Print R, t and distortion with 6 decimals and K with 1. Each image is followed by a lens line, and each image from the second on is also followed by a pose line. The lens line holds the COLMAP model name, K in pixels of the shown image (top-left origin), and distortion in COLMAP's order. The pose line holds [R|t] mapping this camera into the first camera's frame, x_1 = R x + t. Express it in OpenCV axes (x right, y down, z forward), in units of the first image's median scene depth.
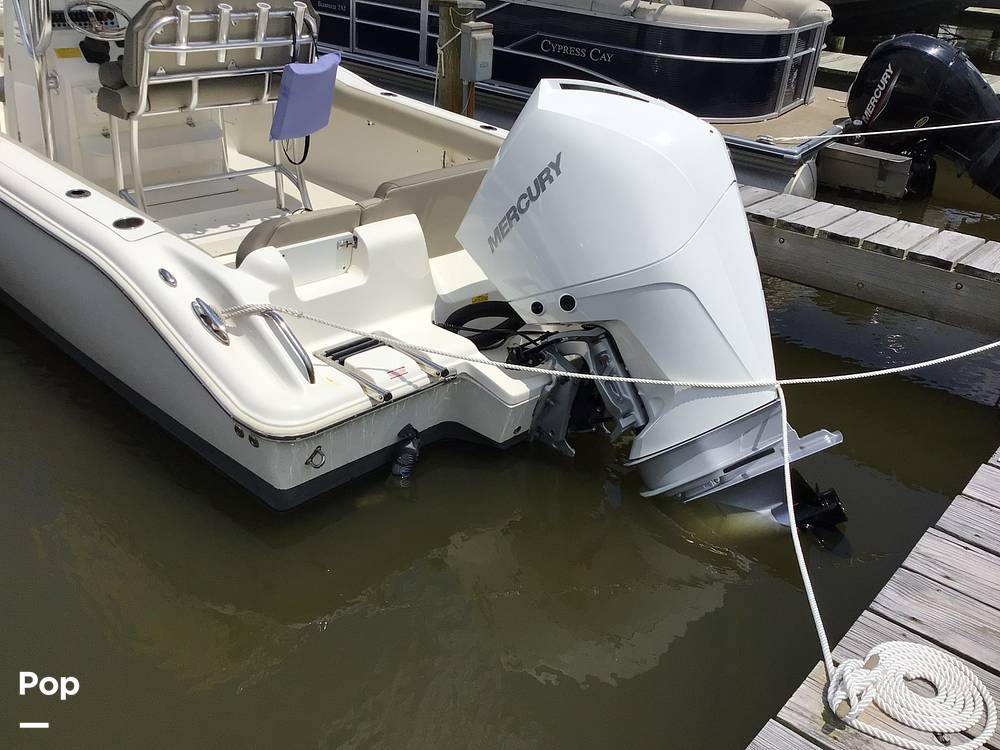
lens RADIAL K [[917.1, 0, 500.0], [0, 917.1, 375.0], [0, 0, 1]] dist [0.118356, -0.230481]
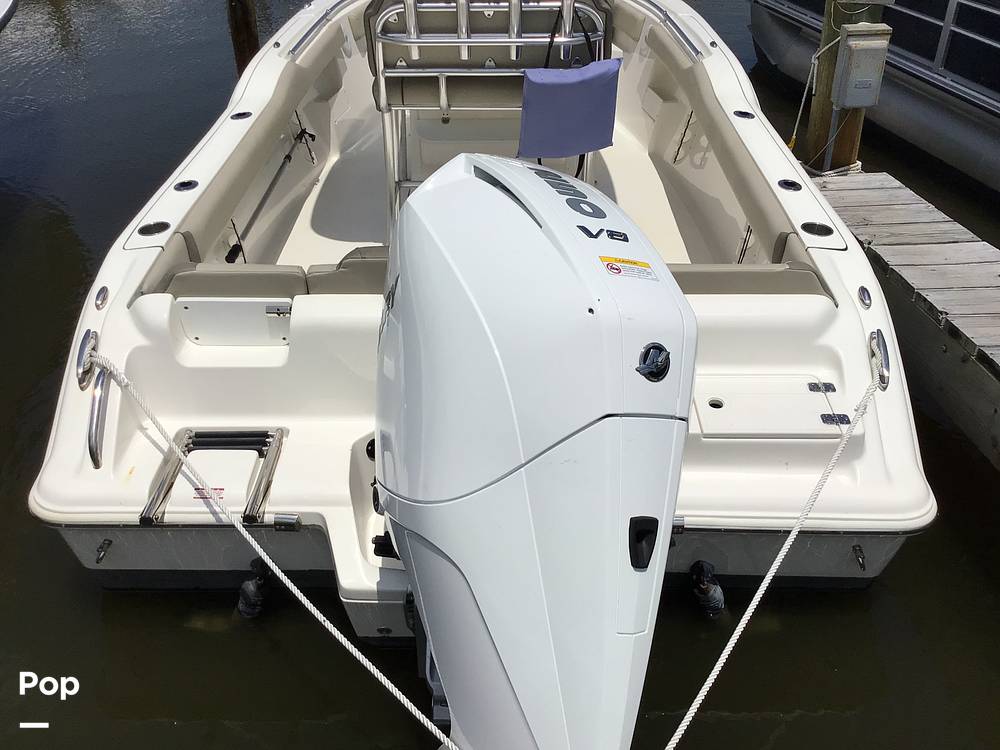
lens RADIAL K [[902.4, 0, 500.0], [0, 902.4, 375.0], [0, 0, 1]] dist [0.115694, -0.196711]
pose [[0.691087, 0.323876, -0.646145, 0.462316], [-0.293299, 0.942733, 0.158839, -0.257415], [0.660586, 0.079742, 0.746503, 0.519807]]
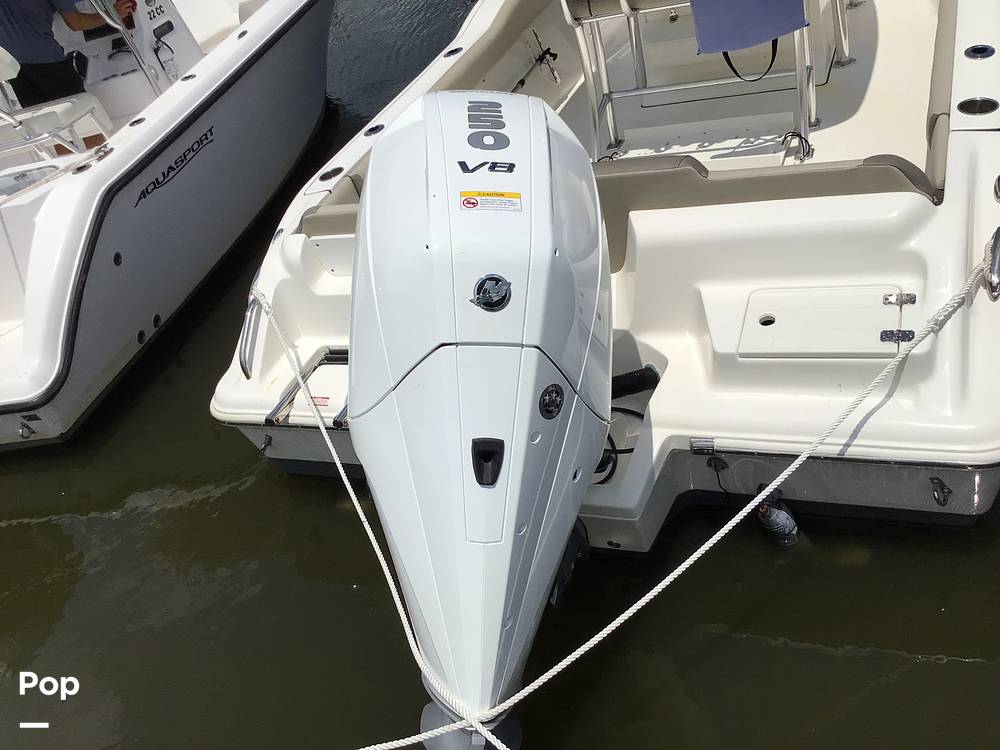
lens RADIAL K [[902.4, 0, 500.0], [0, 902.4, 375.0], [0, 0, 1]] dist [0.115694, -0.196711]
pose [[0.351122, 0.397400, -0.847813, 0.642631], [-0.163388, 0.917576, 0.362434, -0.347573], [0.921964, 0.011264, 0.387111, 0.729460]]
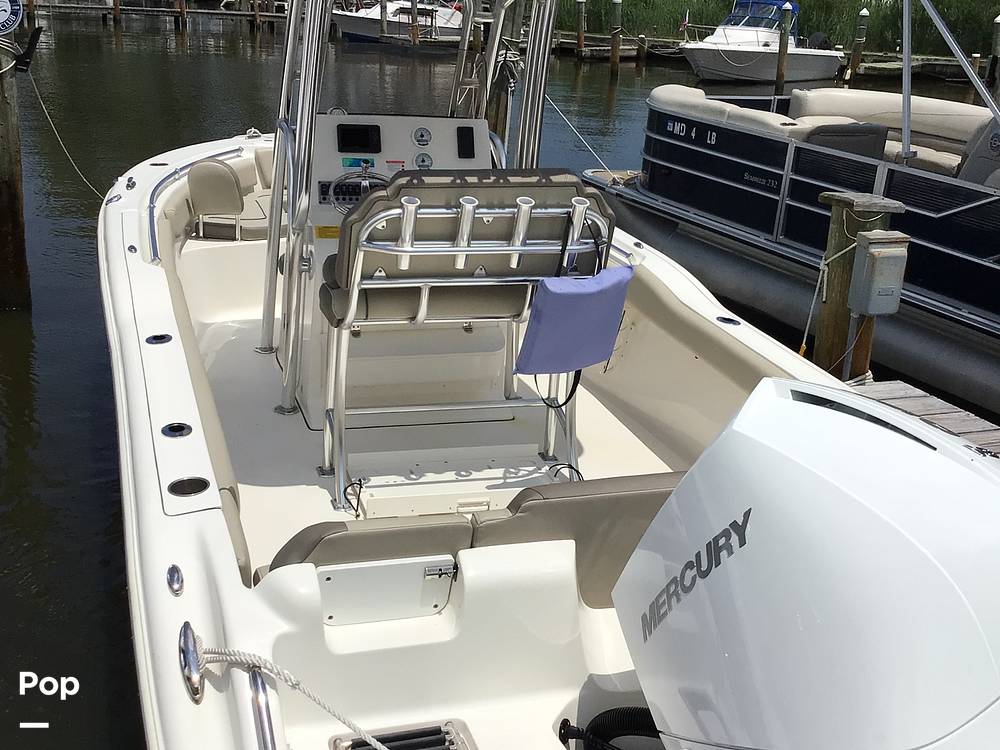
lens RADIAL K [[1208.2, 0, 505.0], [0, 1208.2, 372.6], [0, 0, 1]] dist [0.078856, 0.030262]
pose [[0.884867, 0.138315, -0.444836, 0.222310], [-0.221705, 0.964865, -0.141007, -0.159935], [0.409703, 0.223395, 0.884442, 0.220805]]
